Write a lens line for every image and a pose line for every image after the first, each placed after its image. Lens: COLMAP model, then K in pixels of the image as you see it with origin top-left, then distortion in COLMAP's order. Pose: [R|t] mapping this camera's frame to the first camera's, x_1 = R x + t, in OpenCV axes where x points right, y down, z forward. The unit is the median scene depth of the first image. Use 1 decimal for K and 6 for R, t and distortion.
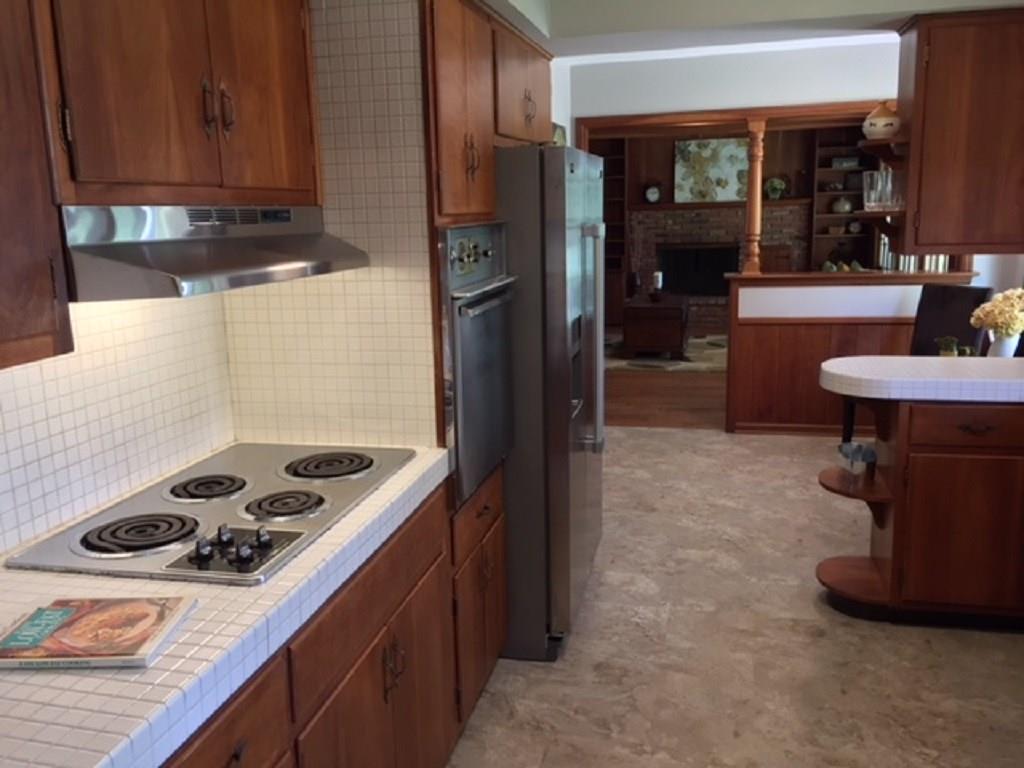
lens RADIAL K [[880.7, 0, 512.5], [0, 880.7, 372.0], [0, 0, 1]] dist [0.103397, -0.150299]
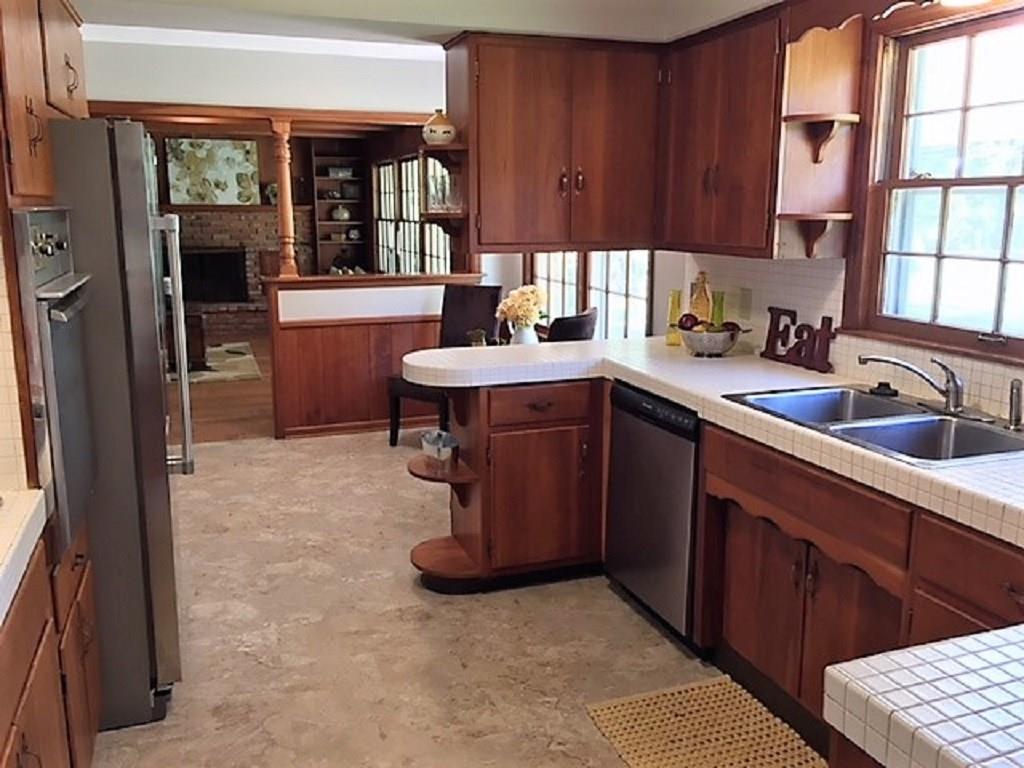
lens RADIAL K [[880.7, 0, 512.5], [0, 880.7, 372.0], [0, 0, 1]] dist [0.103397, -0.150299]
pose [[0.842582, -0.072306, 0.533692, -0.075816], [0.077193, 0.996929, 0.013195, 0.002100], [-0.533007, 0.030080, 0.845576, 0.048555]]
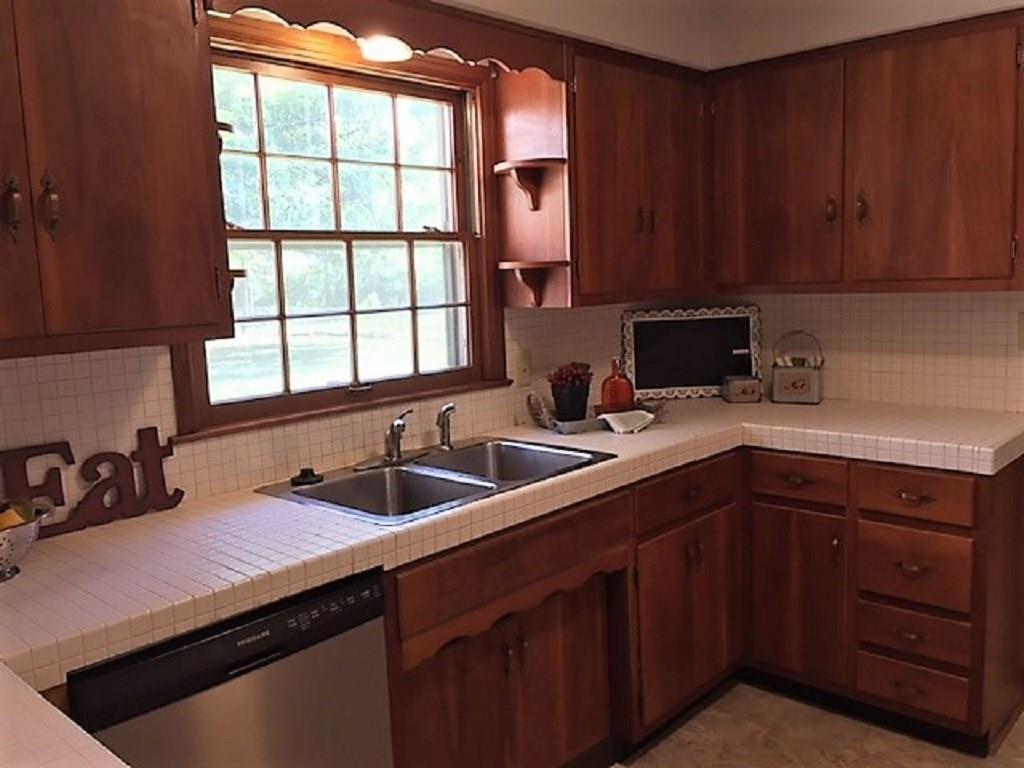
lens RADIAL K [[880.7, 0, 512.5], [0, 880.7, 372.0], [0, 0, 1]] dist [0.103397, -0.150299]
pose [[-0.871693, -0.002800, 0.490045, 0.113013], [0.142627, 0.955245, 0.259163, -0.133824], [-0.468839, 0.295804, -0.832280, 0.793412]]
